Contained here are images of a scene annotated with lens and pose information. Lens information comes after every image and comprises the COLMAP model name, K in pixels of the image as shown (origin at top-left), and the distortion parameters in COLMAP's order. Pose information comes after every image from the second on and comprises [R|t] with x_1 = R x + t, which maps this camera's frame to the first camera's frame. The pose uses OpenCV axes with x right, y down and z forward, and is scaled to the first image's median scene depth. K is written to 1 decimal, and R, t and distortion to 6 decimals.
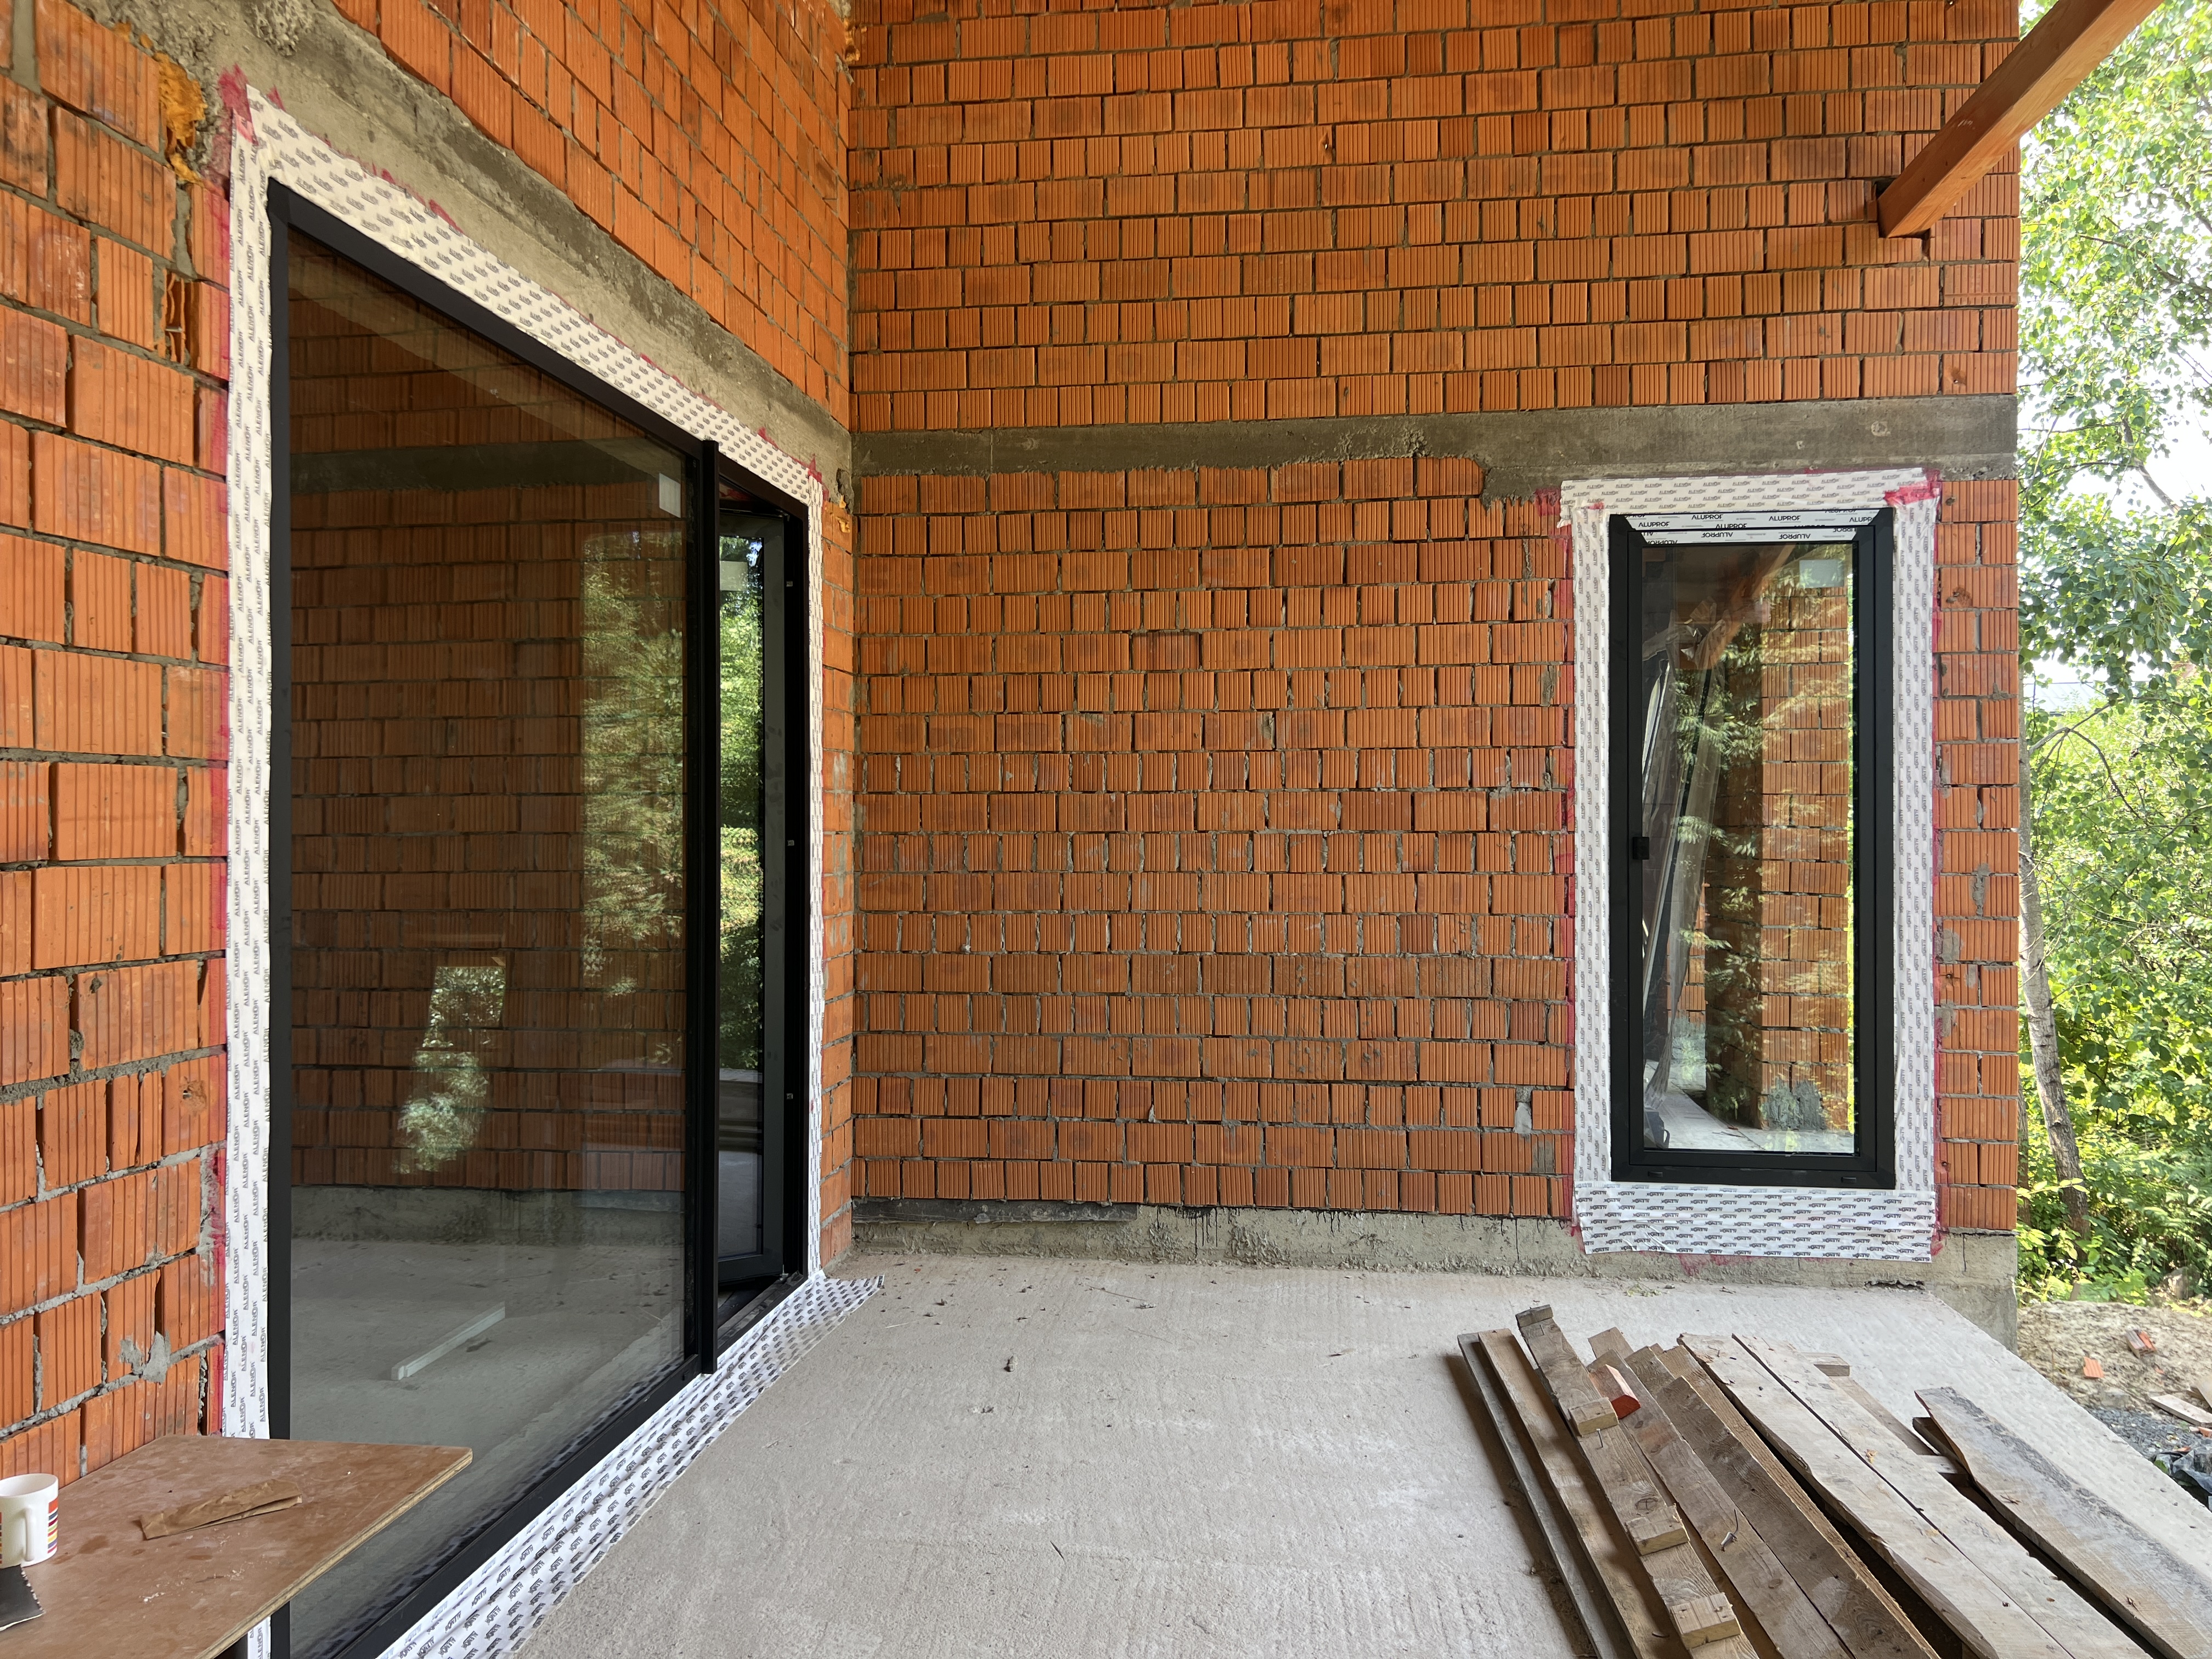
lens RADIAL K [[1698.5, 0, 1106.0], [0, 1698.5, 829.5], [0, 0, 1]] dist [0.027540, -0.002654]
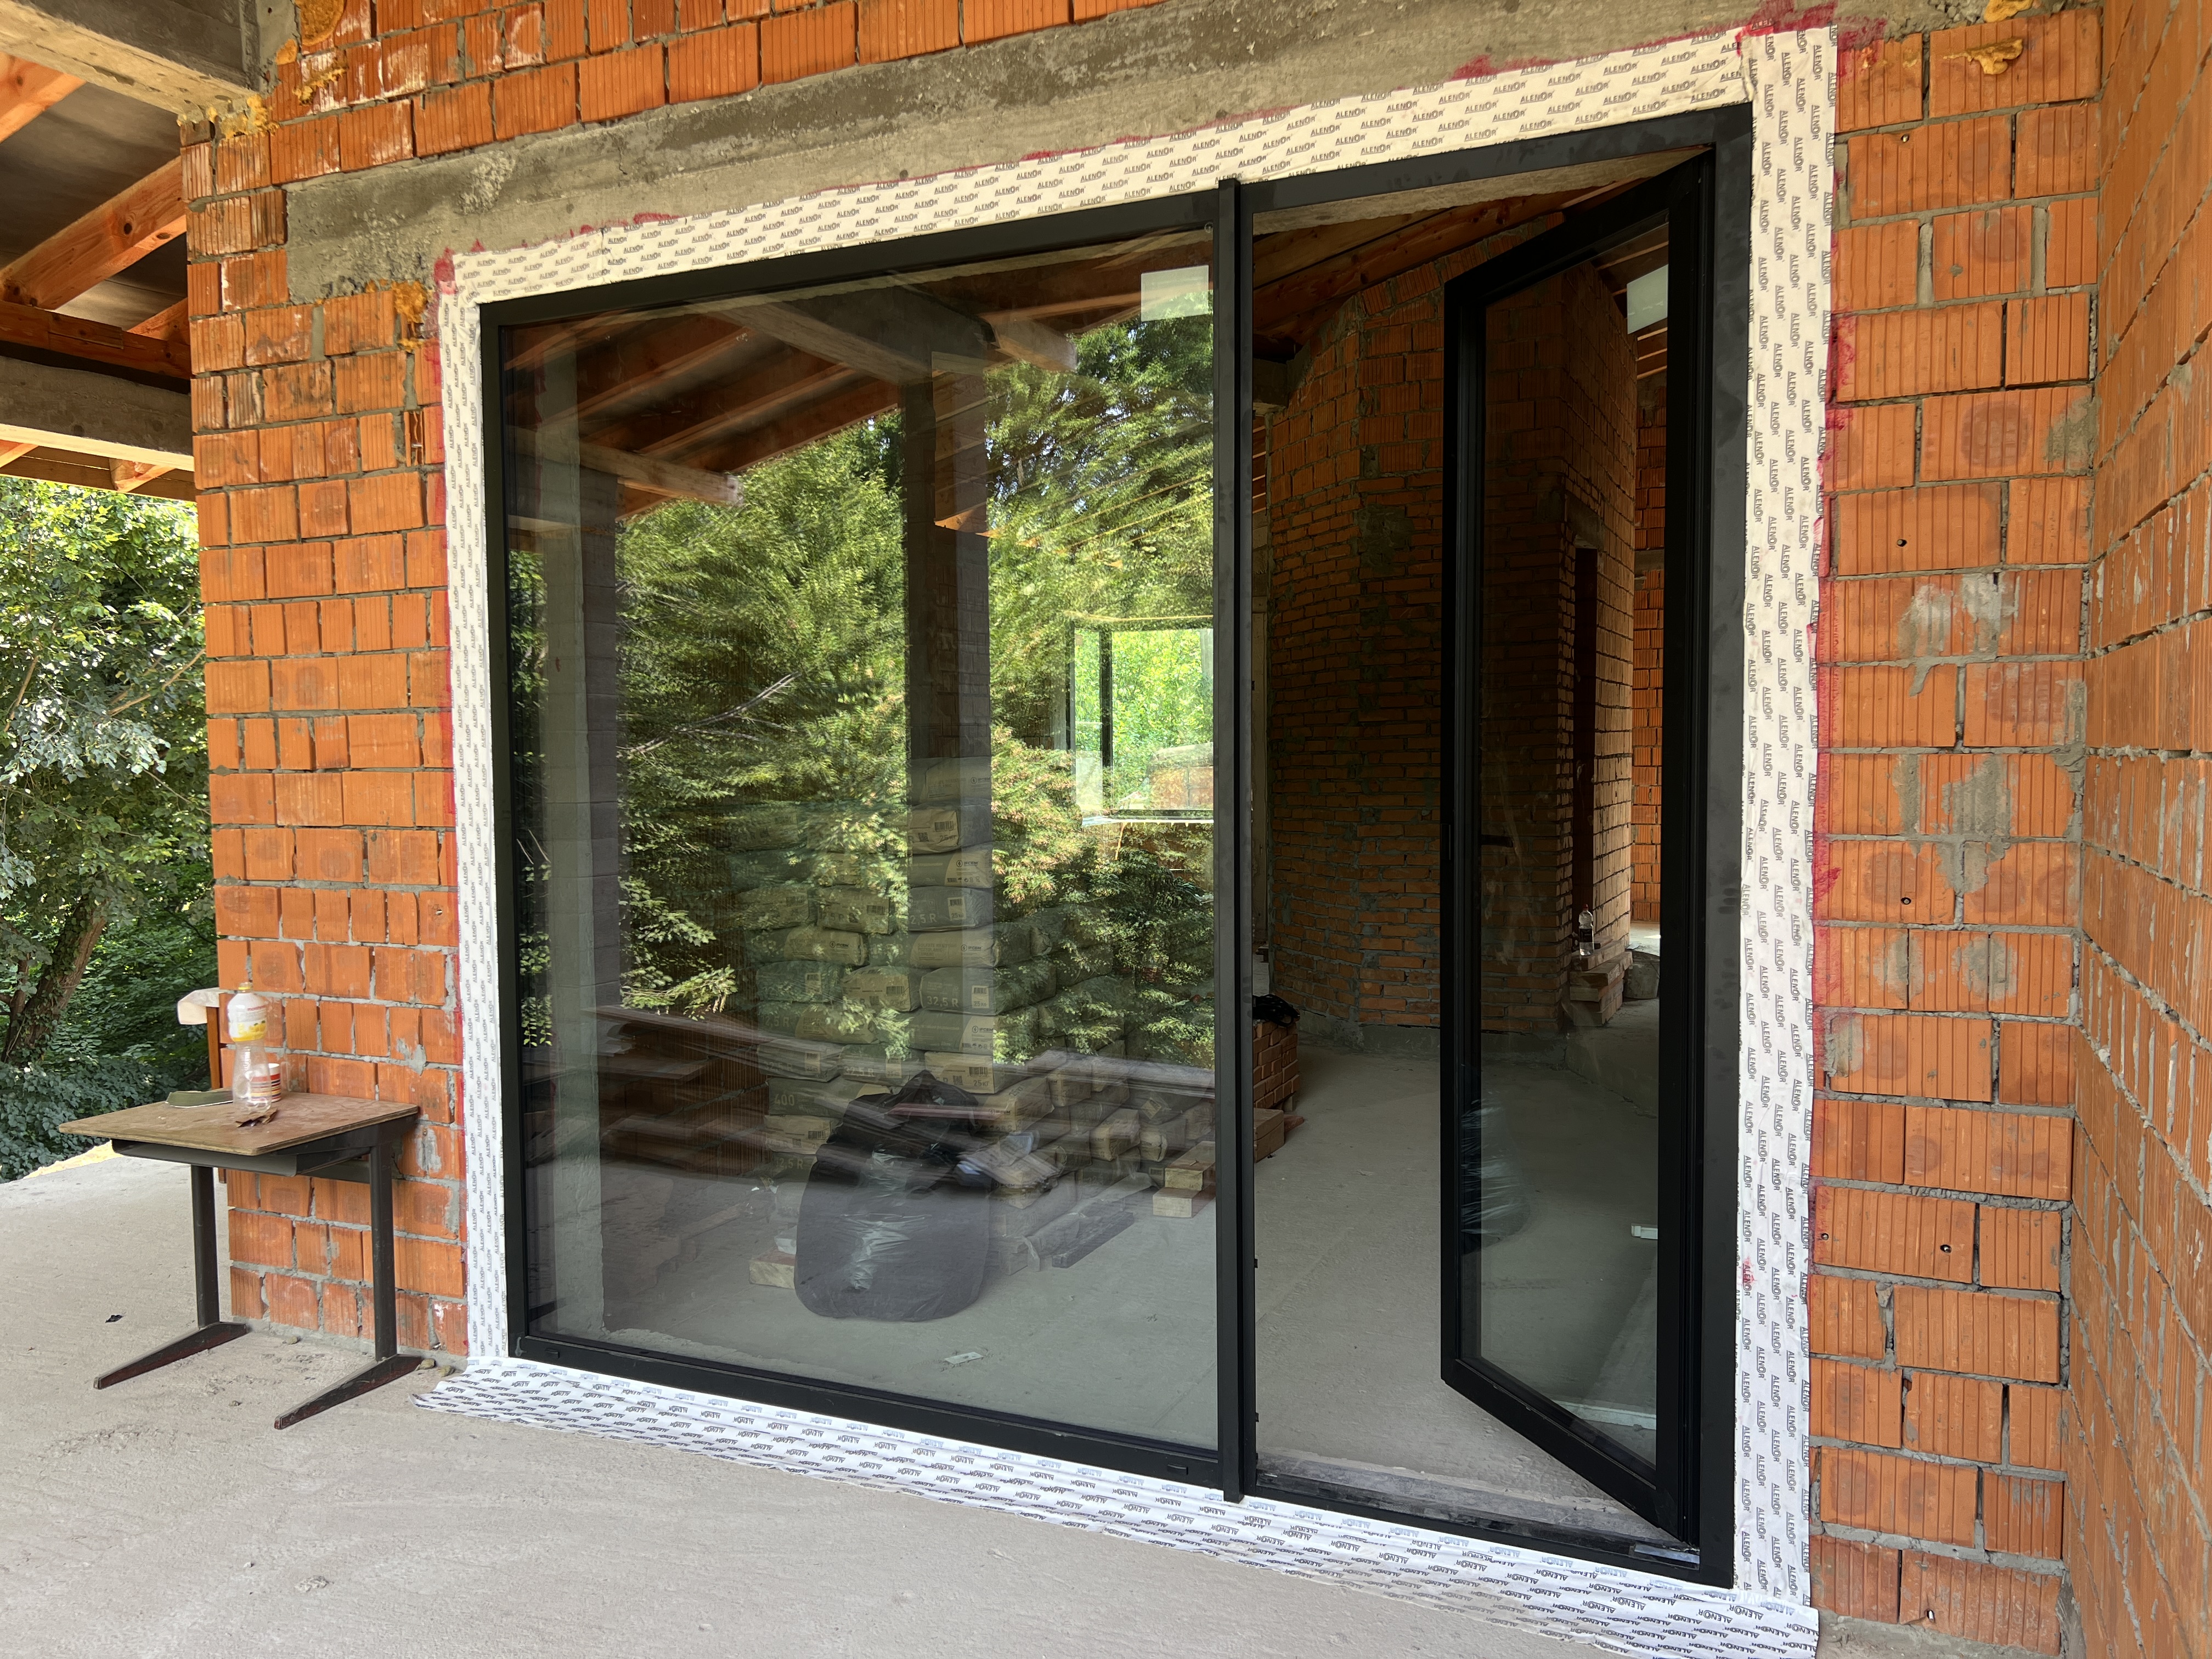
lens RADIAL K [[1698.5, 0, 1106.0], [0, 1698.5, 829.5], [0, 0, 1]] dist [0.027540, -0.002654]
pose [[-0.304934, 0.059229, -0.950530, 0.799058], [0.010750, 0.998215, 0.058752, -0.013437], [0.952313, 0.007698, -0.305027, 2.052872]]
